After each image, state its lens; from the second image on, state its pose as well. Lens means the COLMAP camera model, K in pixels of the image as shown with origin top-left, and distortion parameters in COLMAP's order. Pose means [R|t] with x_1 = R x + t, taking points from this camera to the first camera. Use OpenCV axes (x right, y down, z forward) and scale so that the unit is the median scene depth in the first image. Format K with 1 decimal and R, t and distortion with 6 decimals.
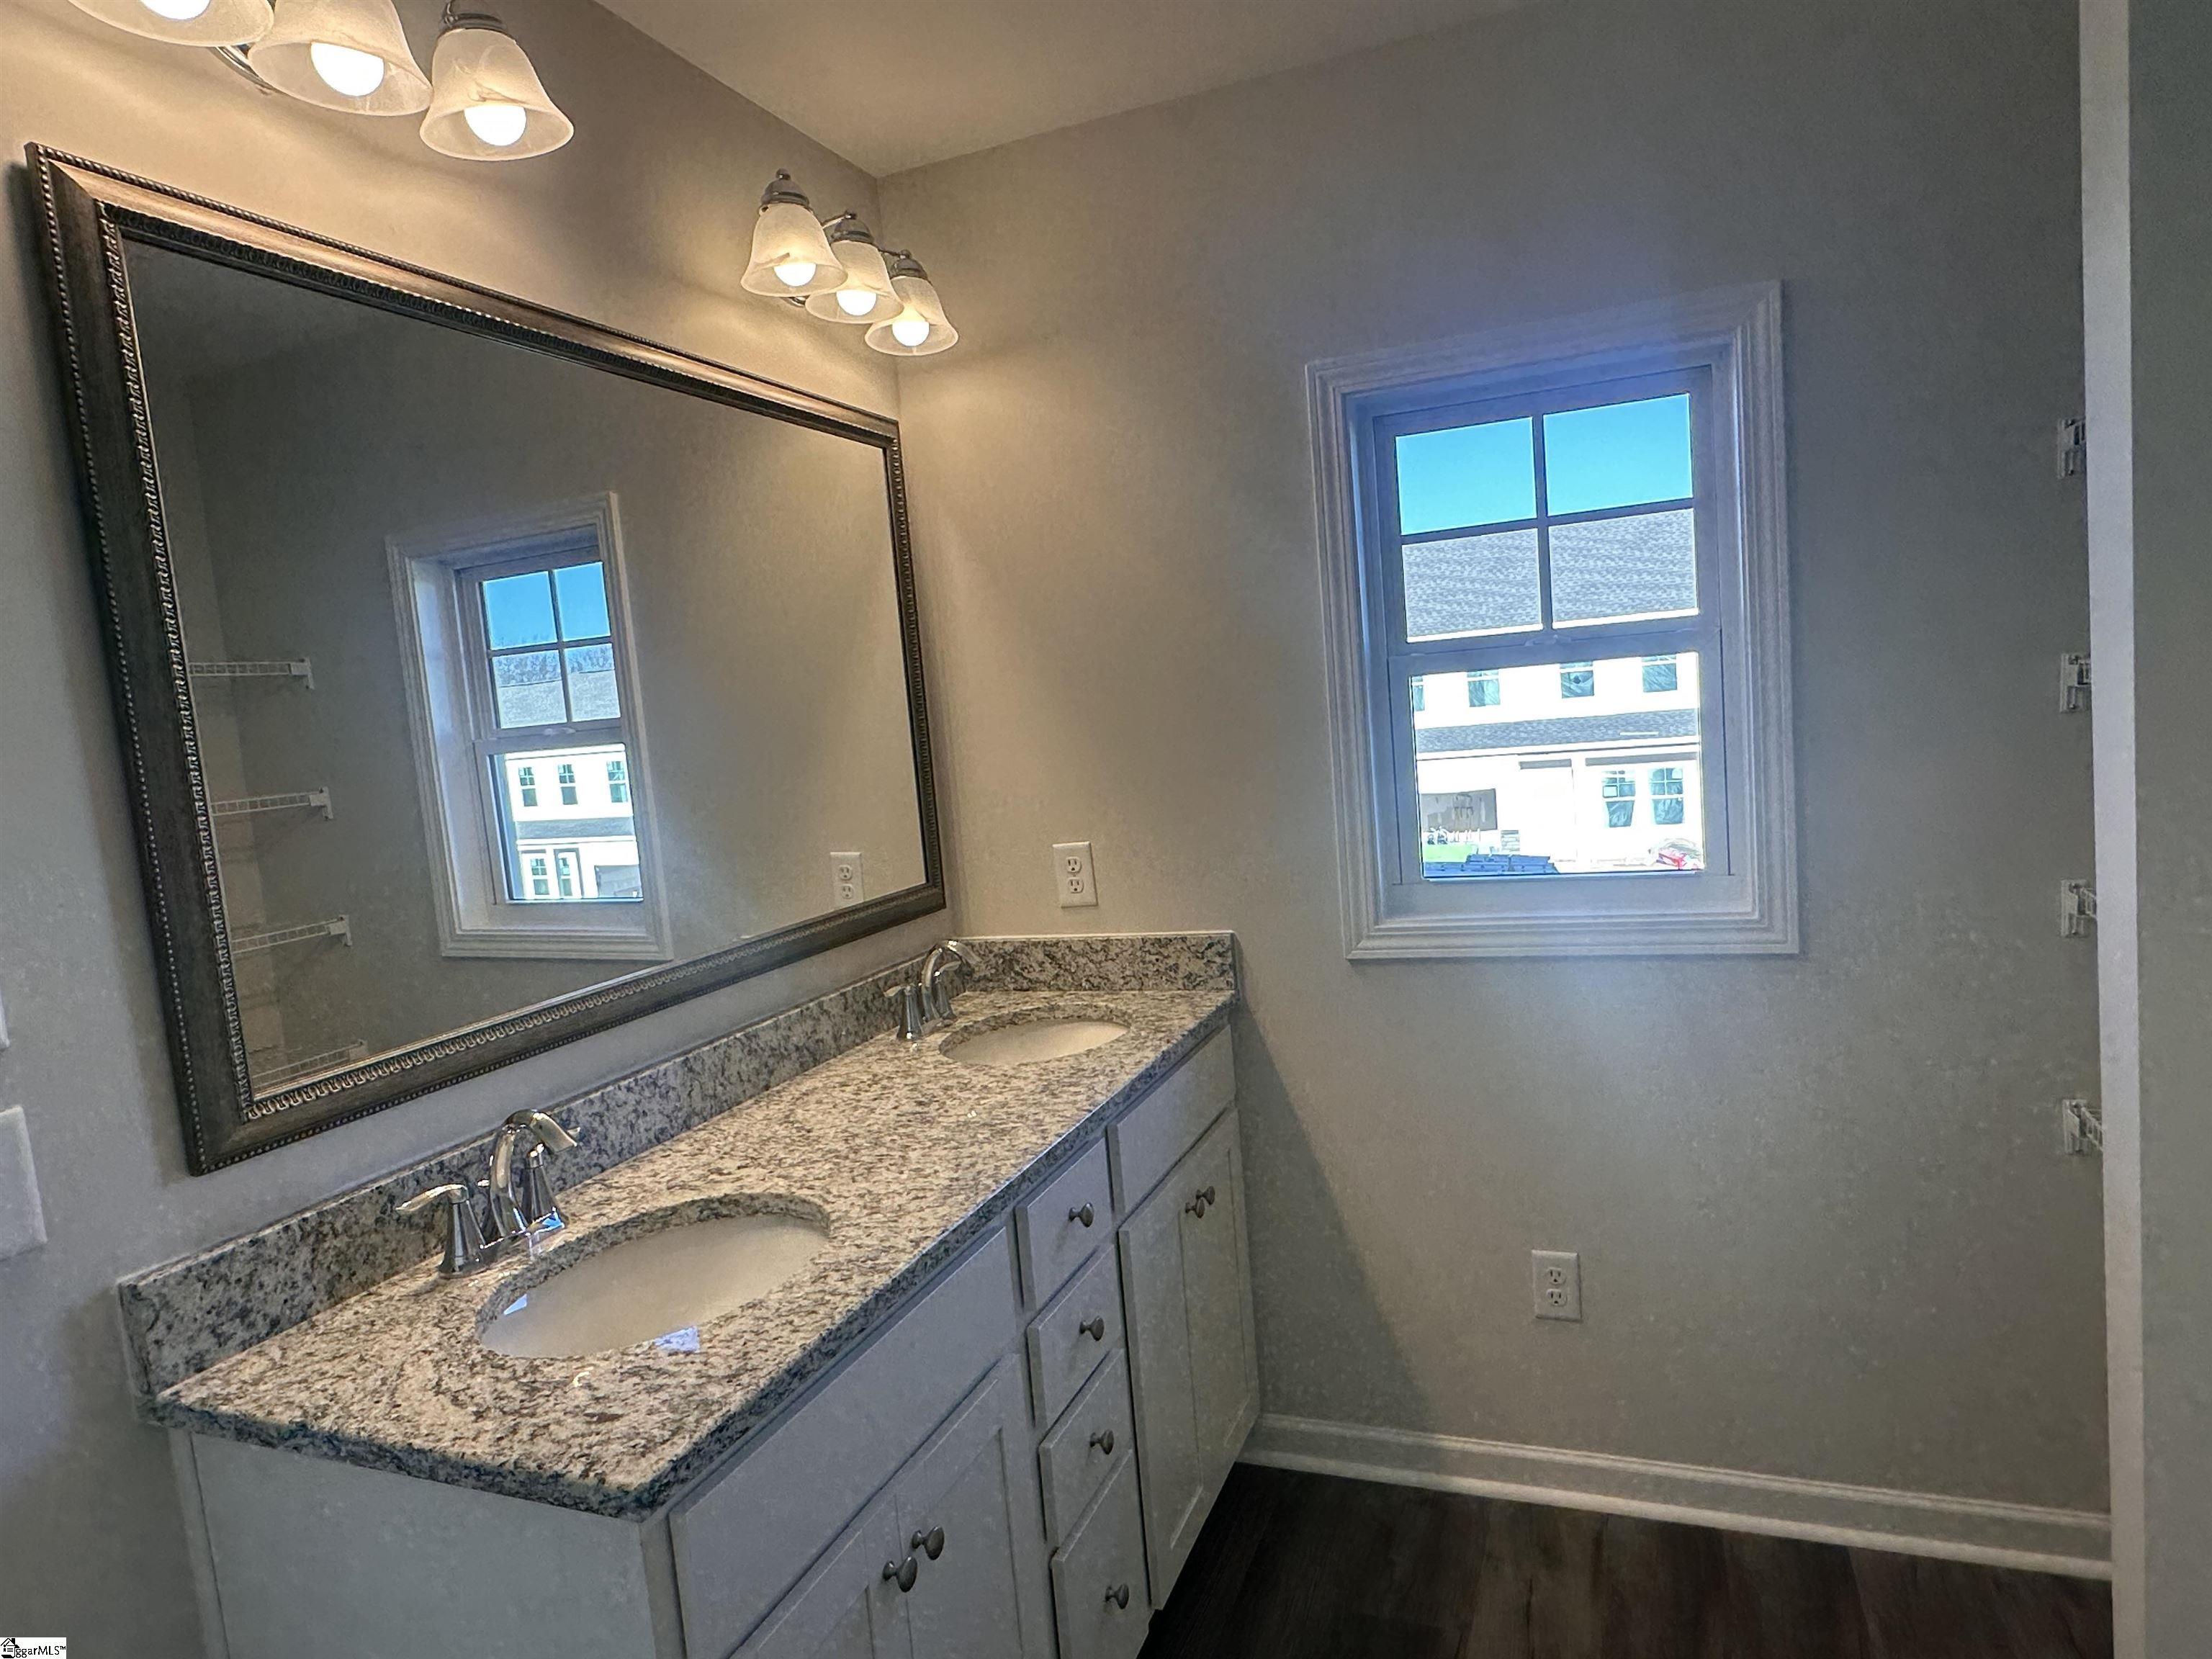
lens RADIAL K [[1331.5, 0, 1107.0], [0, 1331.5, 791.2], [0, 0, 1]] dist [-0.031118, -0.000369]
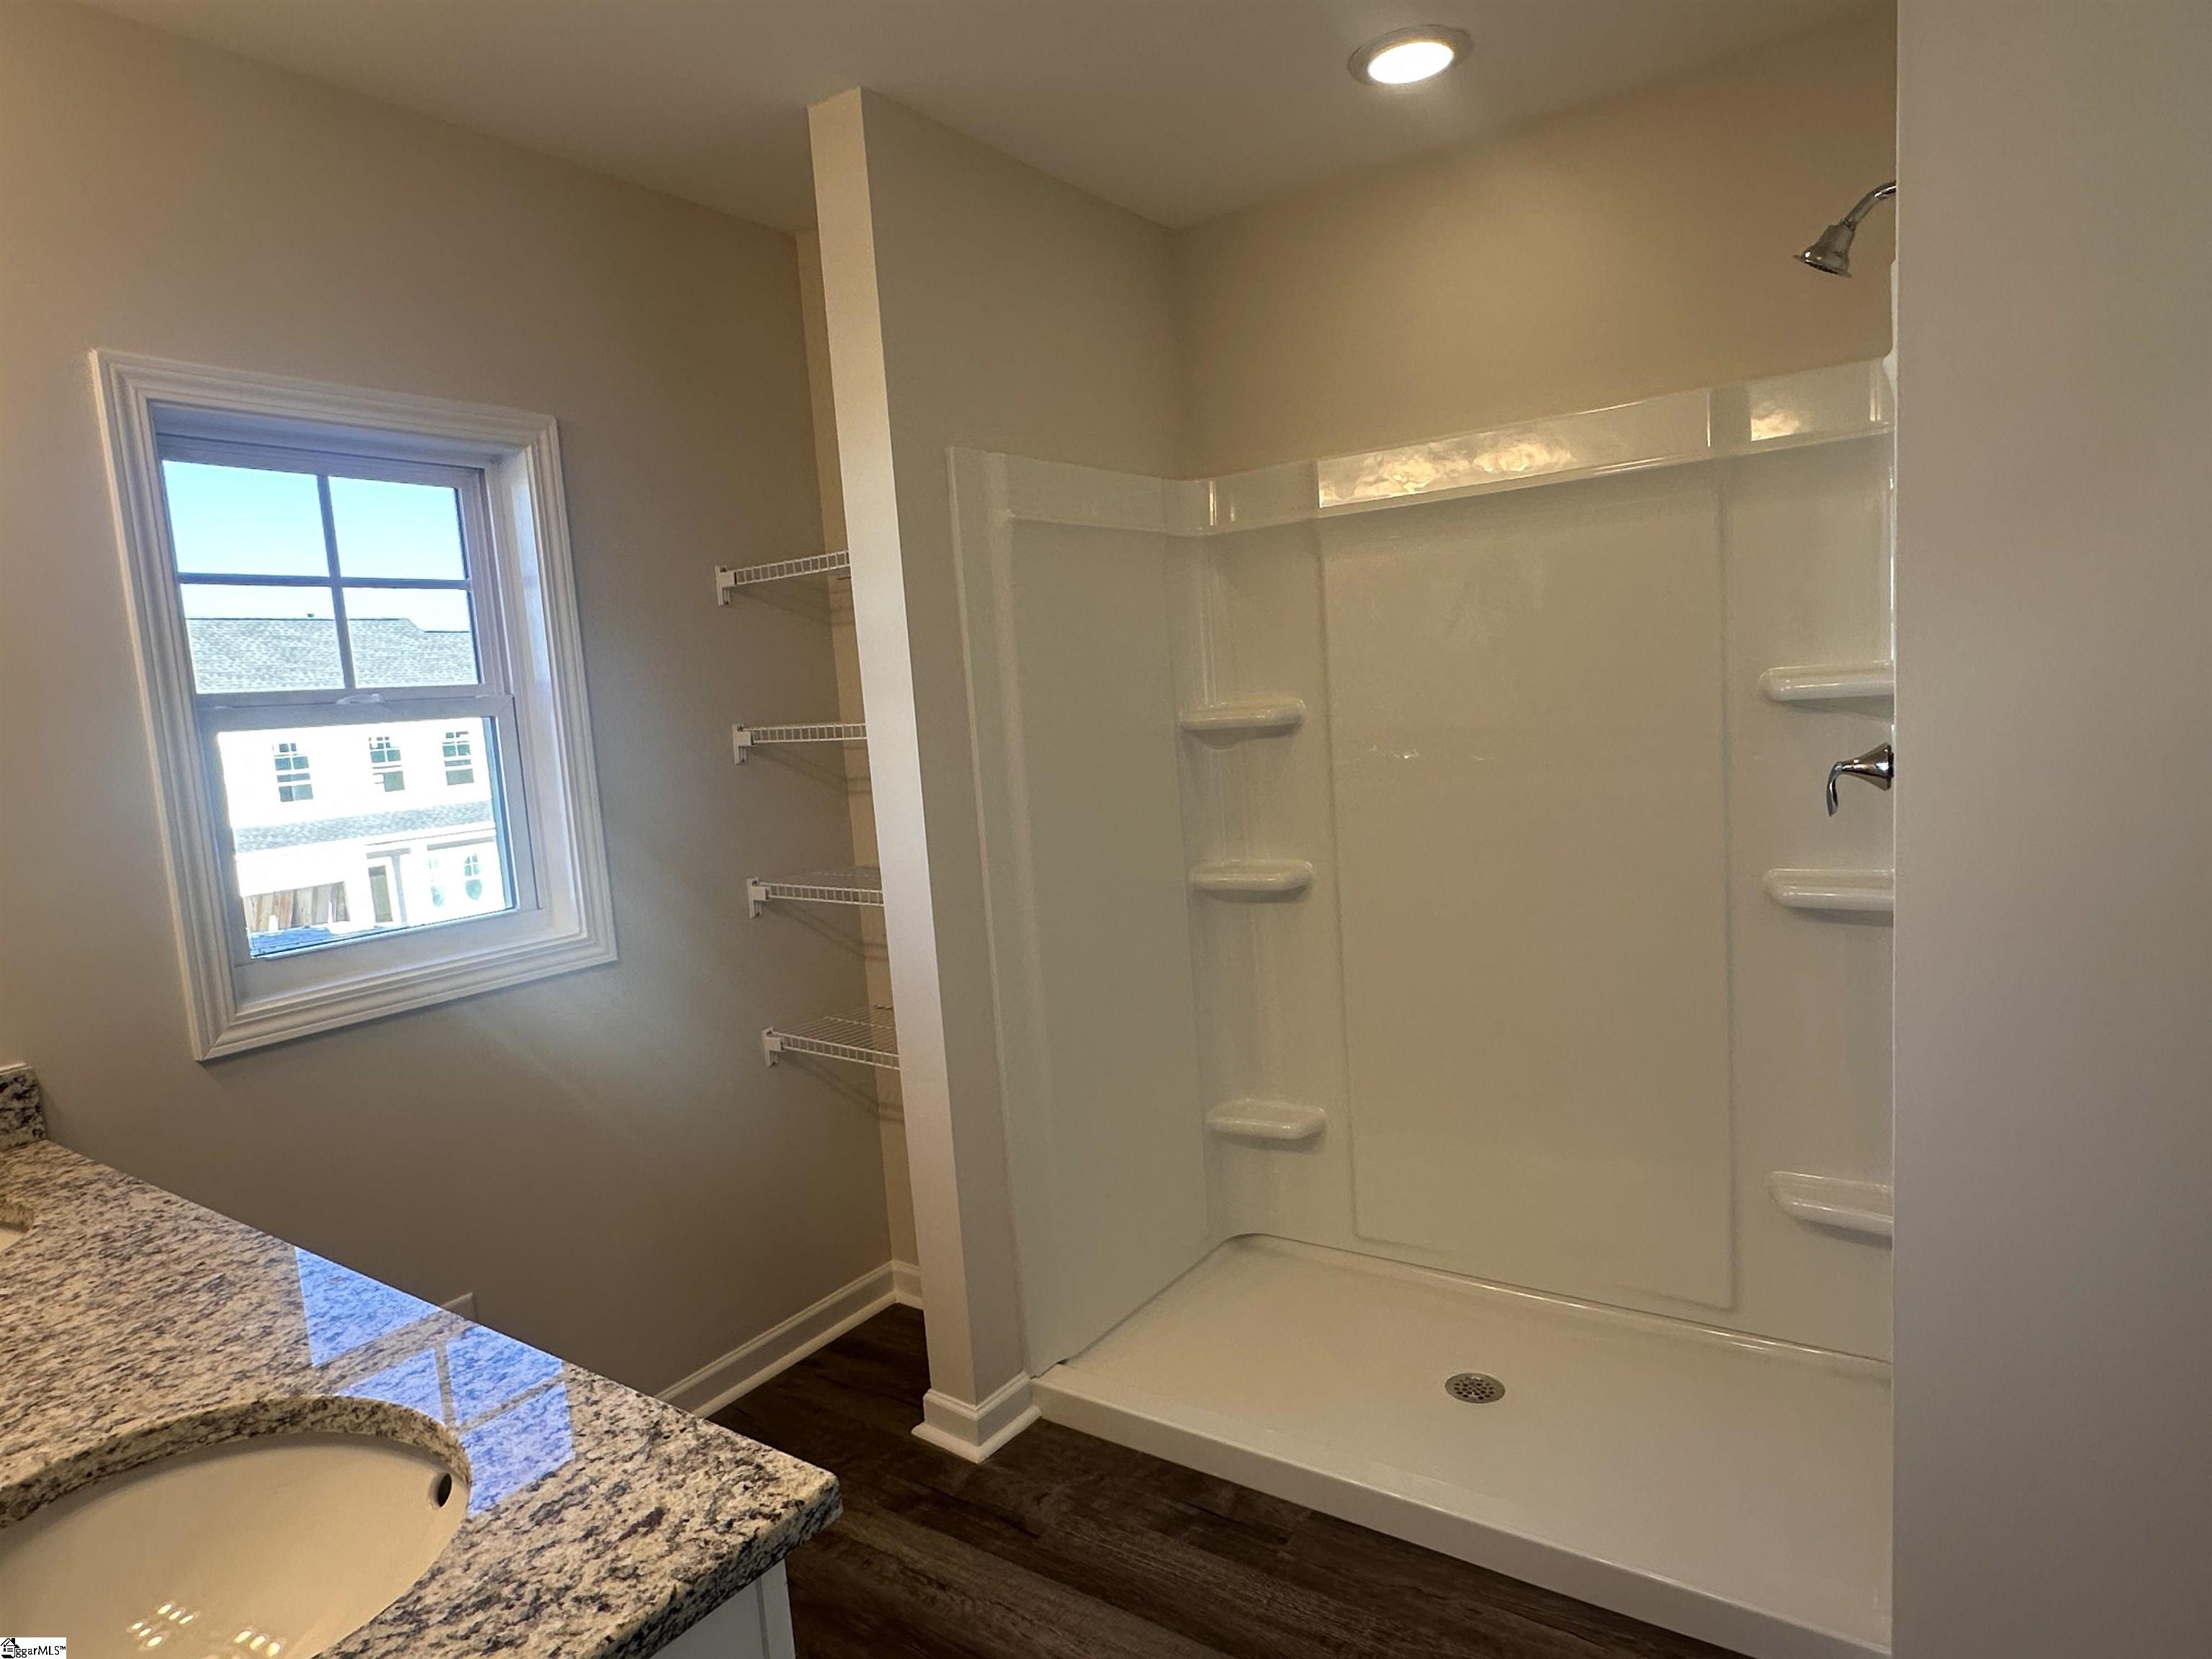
lens RADIAL K [[1311.2, 0, 1102.3], [0, 1311.2, 835.4], [0, 0, 1]] dist [-0.002501, 0.001498]
pose [[0.249455, -0.046407, 0.967274, -0.641216], [0.110542, 0.993687, 0.019166, 0.040101], [-0.962057, 0.102143, 0.253010, 0.284304]]
